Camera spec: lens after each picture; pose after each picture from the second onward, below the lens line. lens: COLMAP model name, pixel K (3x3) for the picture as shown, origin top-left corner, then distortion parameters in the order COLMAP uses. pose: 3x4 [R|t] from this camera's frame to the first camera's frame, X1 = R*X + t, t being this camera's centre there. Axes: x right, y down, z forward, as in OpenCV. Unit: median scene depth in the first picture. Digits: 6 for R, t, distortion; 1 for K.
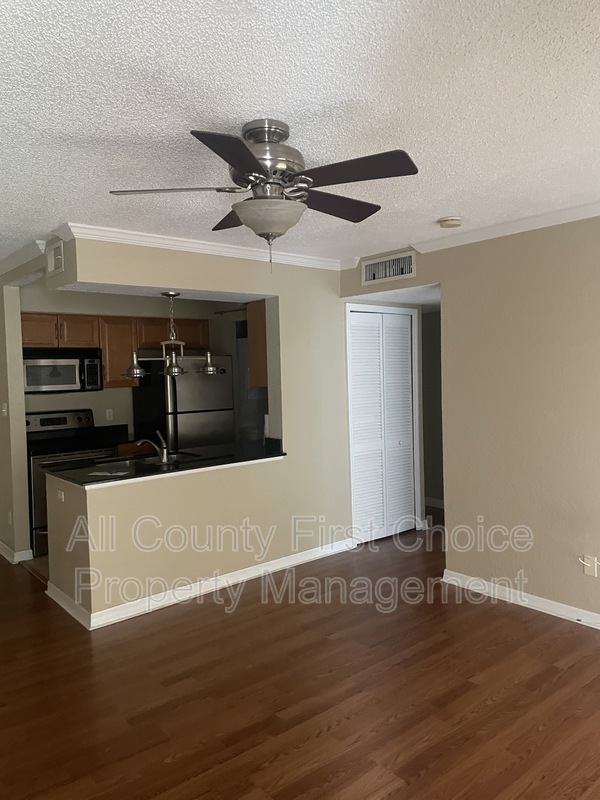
lens RADIAL K [[606.2, 0, 301.1], [0, 606.2, 391.4], [0, 0, 1]] dist [0.106999, -0.121765]
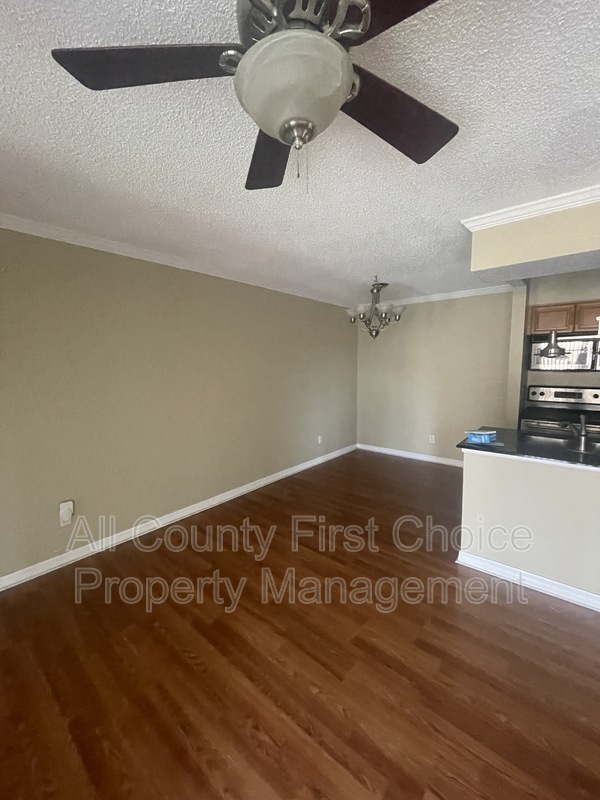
lens RADIAL K [[327.0, 0, 297.5], [0, 327.0, 400.1], [0, 0, 1]] dist [0.000959, 0.000158]
pose [[0.176525, 0.135893, -0.974870, 0.139607], [-0.033537, 0.990679, 0.132024, -0.008820], [0.983725, 0.009388, 0.179437, 0.396962]]
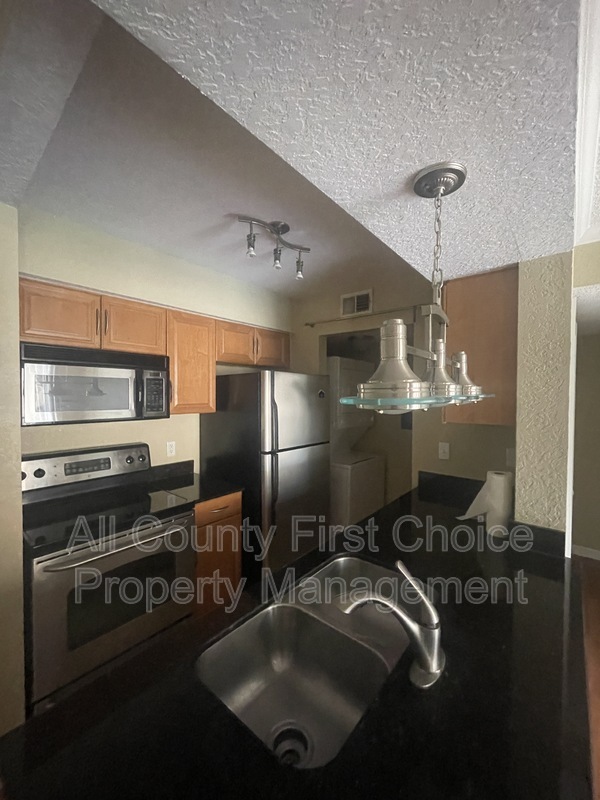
lens RADIAL K [[327.0, 0, 301.6], [0, 327.0, 398.3], [0, 0, 1]] dist [0.000959, 0.000158]
pose [[0.984497, 0.026978, 0.173312, -0.265945], [-0.022233, 0.999324, -0.029265, -0.017999], [-0.173985, 0.024958, 0.984432, 0.677492]]
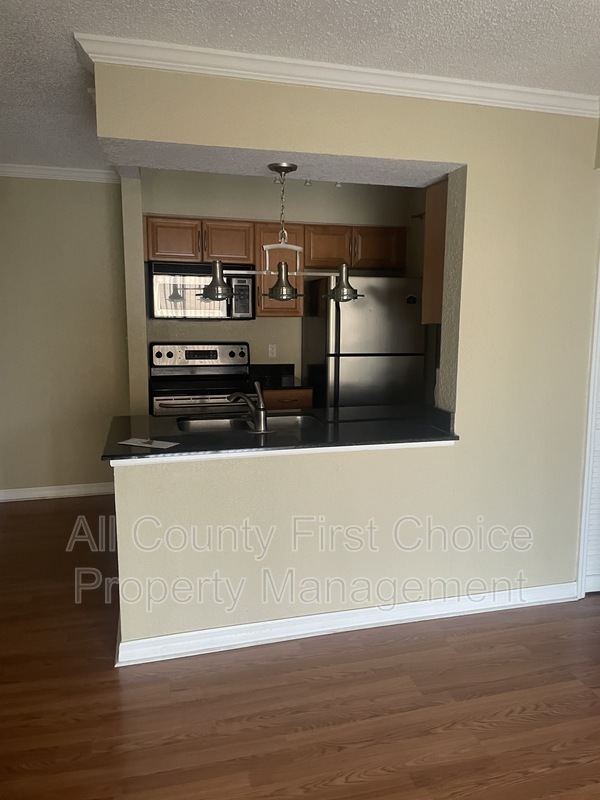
lens RADIAL K [[606.2, 0, 314.1], [0, 606.2, 388.7], [0, 0, 1]] dist [0.106999, -0.121765]
pose [[0.909463, 0.091255, -0.405647, 0.075780], [-0.049628, 0.992468, 0.112000, -0.005233], [0.412813, -0.081728, 0.907142, 0.345877]]
